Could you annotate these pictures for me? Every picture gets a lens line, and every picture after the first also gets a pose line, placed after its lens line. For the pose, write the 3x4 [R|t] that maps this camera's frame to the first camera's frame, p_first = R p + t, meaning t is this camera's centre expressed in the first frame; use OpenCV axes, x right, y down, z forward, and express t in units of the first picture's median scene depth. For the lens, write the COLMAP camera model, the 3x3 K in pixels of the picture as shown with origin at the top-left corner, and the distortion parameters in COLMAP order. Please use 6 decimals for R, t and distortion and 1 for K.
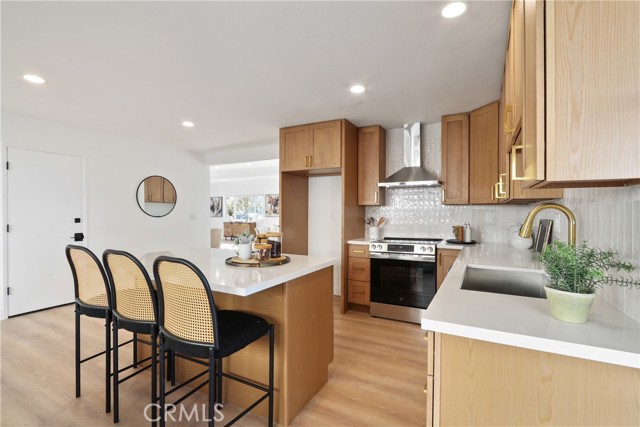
lens RADIAL K [[296.2, 0, 320.0], [0, 296.2, 213.5], [0, 0, 1]] dist [-0.010615, -0.000243]
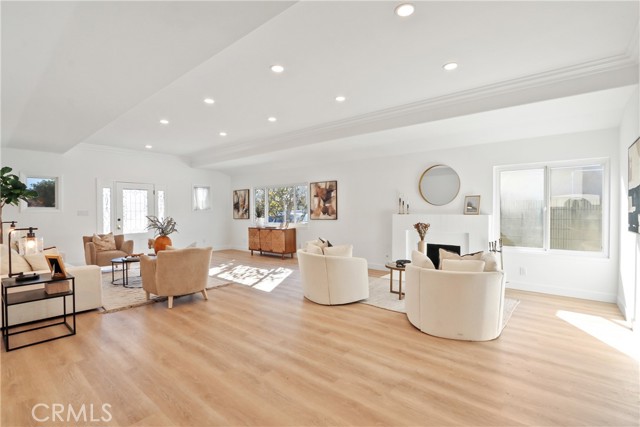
lens RADIAL K [[296.2, 0, 320.0], [0, 296.2, 213.5], [0, 0, 1]] dist [-0.010615, -0.000243]
pose [[0.980074, -0.004236, -0.198589, -0.043733], [0.004953, 0.999983, 0.003112, -0.002836], [0.198572, -0.004033, 0.980078, 0.400000]]
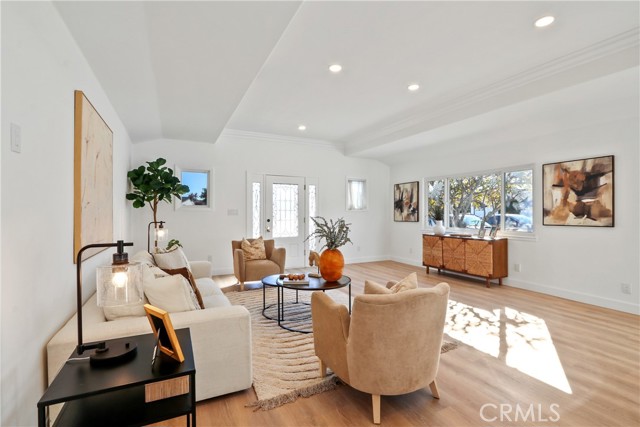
lens RADIAL K [[296.2, 0, 320.0], [0, 296.2, 213.5], [0, 0, 1]] dist [-0.010615, -0.000243]
pose [[0.820787, 0.002976, -0.571226, -0.196244], [-0.003899, 0.999992, -0.000391, -0.002235], [0.571221, 0.002548, 0.820793, 0.536269]]
